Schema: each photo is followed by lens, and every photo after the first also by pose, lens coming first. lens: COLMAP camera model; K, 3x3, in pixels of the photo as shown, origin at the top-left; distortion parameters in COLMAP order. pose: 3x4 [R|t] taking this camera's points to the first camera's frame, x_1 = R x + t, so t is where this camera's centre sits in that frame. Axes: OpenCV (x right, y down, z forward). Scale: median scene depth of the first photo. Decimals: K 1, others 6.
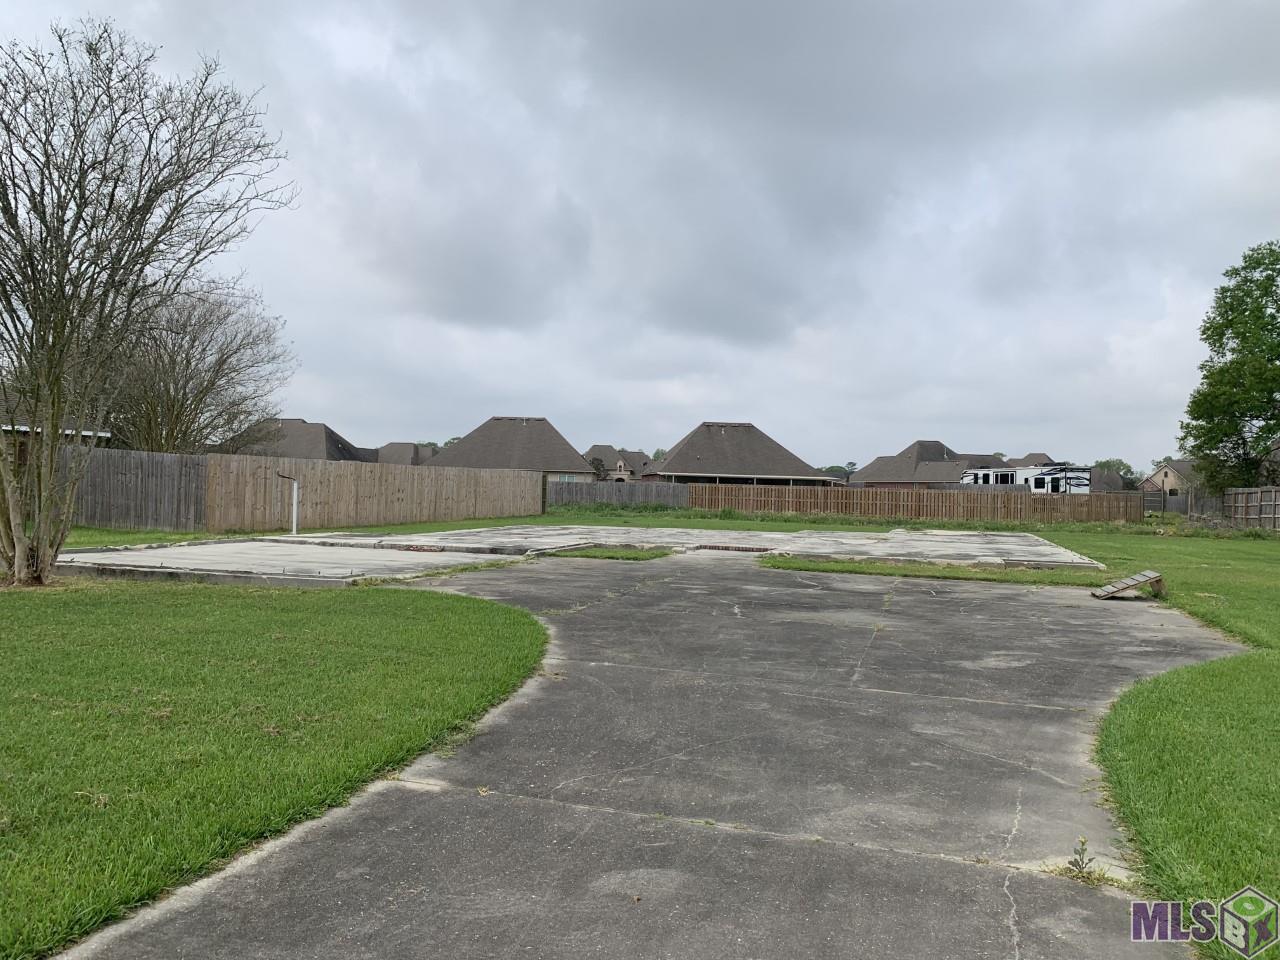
lens RADIAL K [[983.5, 0, 619.0], [0, 983.5, 445.1], [0, 0, 1]] dist [0.048673, -0.054526]
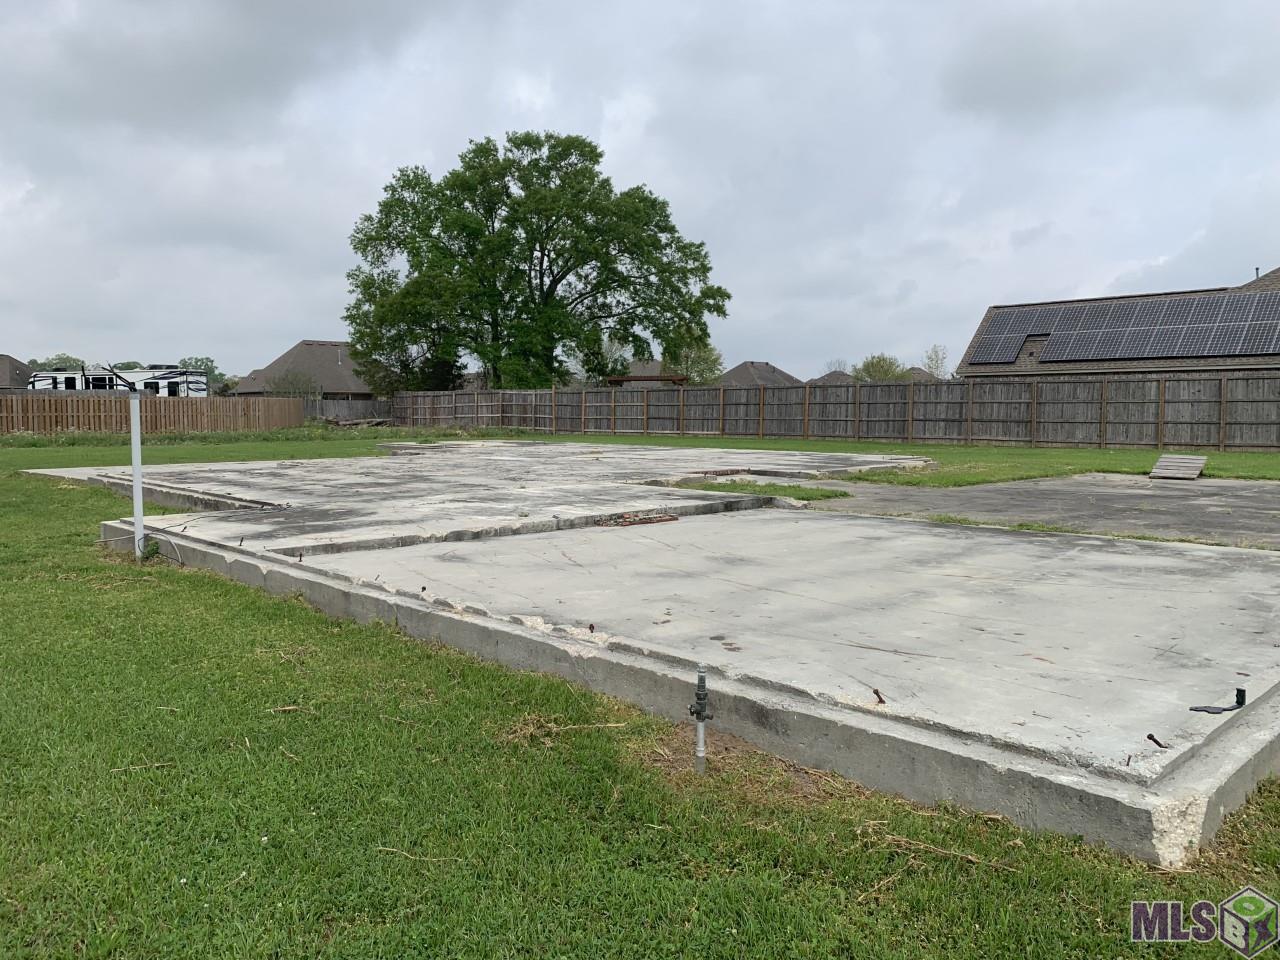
lens RADIAL K [[983.5, 0, 634.5], [0, 983.5, 479.4], [0, 0, 1]] dist [0.048673, -0.054526]
pose [[0.466008, -0.086598, 0.880532, -0.172570], [-0.029011, 0.993168, 0.113029, 0.006621], [-0.884305, -0.078218, 0.460312, 0.201822]]
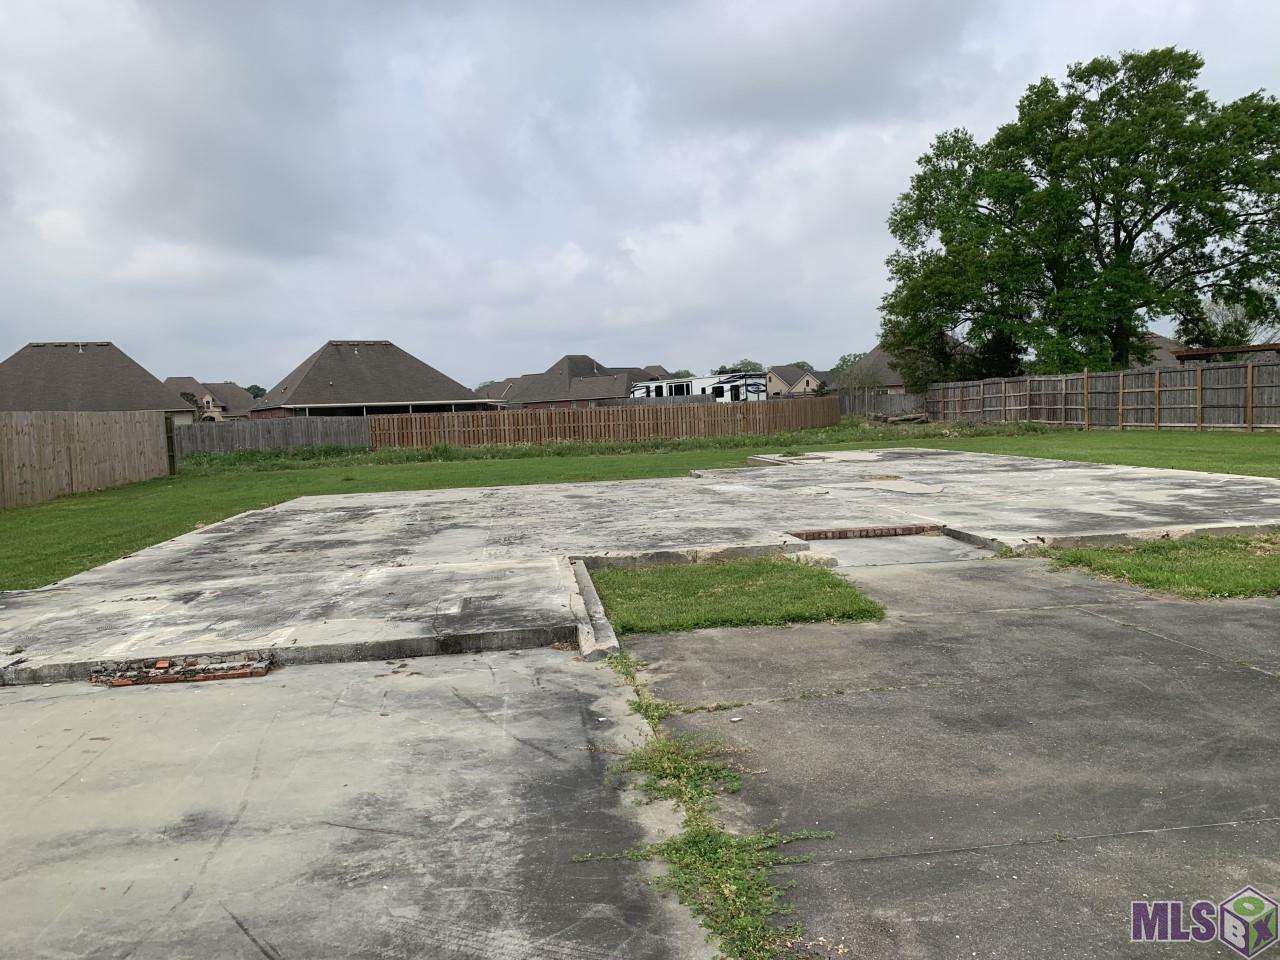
lens RADIAL K [[983.5, 0, 634.5], [0, 983.5, 471.9], [0, 0, 1]] dist [0.048673, -0.054526]
pose [[0.904003, -0.089022, 0.418155, -0.052810], [0.045672, 0.992593, 0.112577, 0.004549], [-0.425079, -0.082672, 0.901373, 0.178655]]
